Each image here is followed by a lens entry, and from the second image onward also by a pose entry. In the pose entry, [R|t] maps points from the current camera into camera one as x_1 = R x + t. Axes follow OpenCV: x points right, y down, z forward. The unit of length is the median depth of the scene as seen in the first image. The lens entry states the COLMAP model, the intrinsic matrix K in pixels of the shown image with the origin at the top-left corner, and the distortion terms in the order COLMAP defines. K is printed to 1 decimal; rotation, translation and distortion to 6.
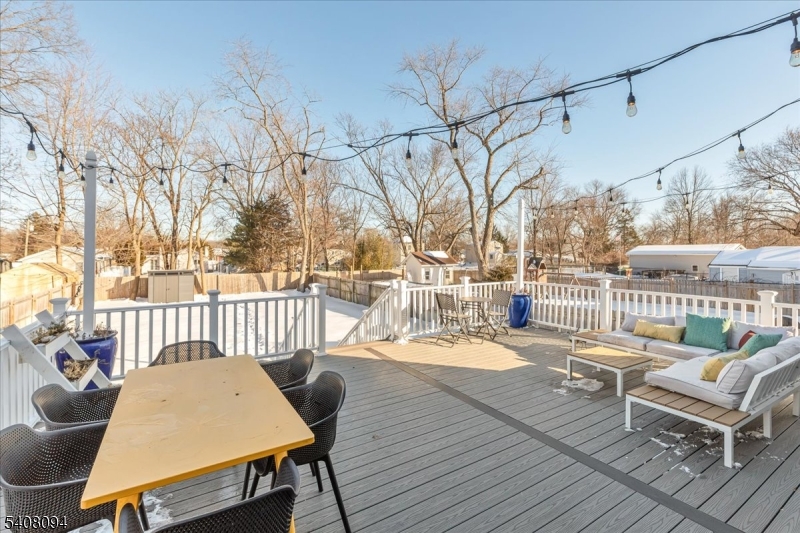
lens RADIAL K [[370.6, 0, 410.1], [0, 370.6, 253.3], [0, 0, 1]] dist [0.001283, -0.001559]
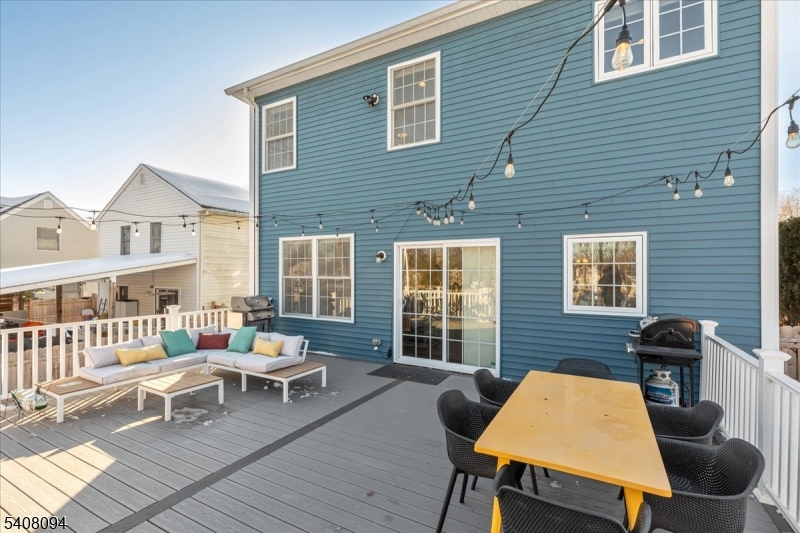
lens RADIAL K [[370.6, 0, 398.7], [0, 370.6, 271.6], [0, 0, 1]] dist [0.001283, -0.001559]
pose [[-0.471762, 0.004623, 0.881714, -0.086090], [0.008876, 0.999960, -0.000494, -0.001728], [-0.881681, 0.007593, -0.471785, 0.130505]]
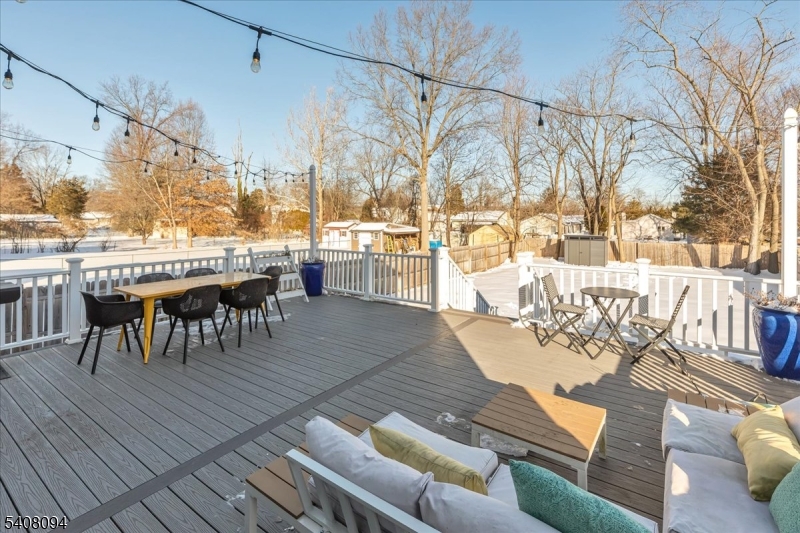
lens RADIAL K [[384.1, 0, 410.1], [0, 384.1, 219.0], [0, 0, 1]] dist [0.010565, -0.000507]
pose [[0.374625, 0.004571, -0.927165, 0.135869], [-0.004999, 0.999983, 0.002910, -0.001132], [0.927163, 0.003545, 0.374642, 0.084217]]
